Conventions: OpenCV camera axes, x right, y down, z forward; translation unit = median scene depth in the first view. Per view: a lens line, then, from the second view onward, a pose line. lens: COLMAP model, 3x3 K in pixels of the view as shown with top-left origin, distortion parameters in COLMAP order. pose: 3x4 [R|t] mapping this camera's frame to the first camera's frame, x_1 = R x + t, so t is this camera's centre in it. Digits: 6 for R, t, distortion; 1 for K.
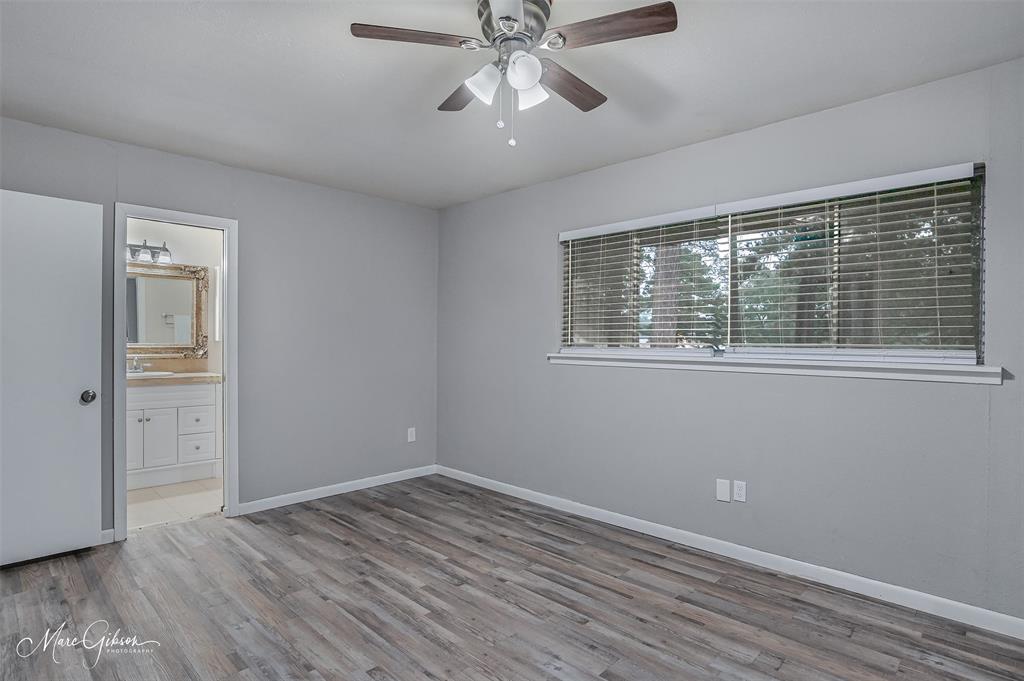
lens RADIAL K [[530.0, 0, 510.5], [0, 530.0, 342.1], [0, 0, 1]] dist [-0.031665, 0.007378]
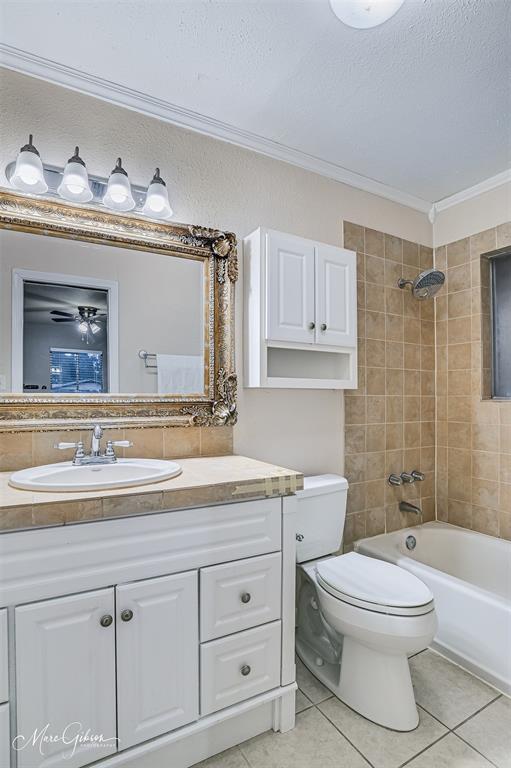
lens RADIAL K [[397.5, 0, 253.8], [0, 397.5, 388.5], [0, 0, 1]] dist [-0.031665, 0.007378]
pose [[0.962024, -0.014725, -0.272569, -0.469367], [0.006723, 0.999519, -0.030266, 0.009215], [0.272884, 0.027285, 0.961660, 0.668893]]
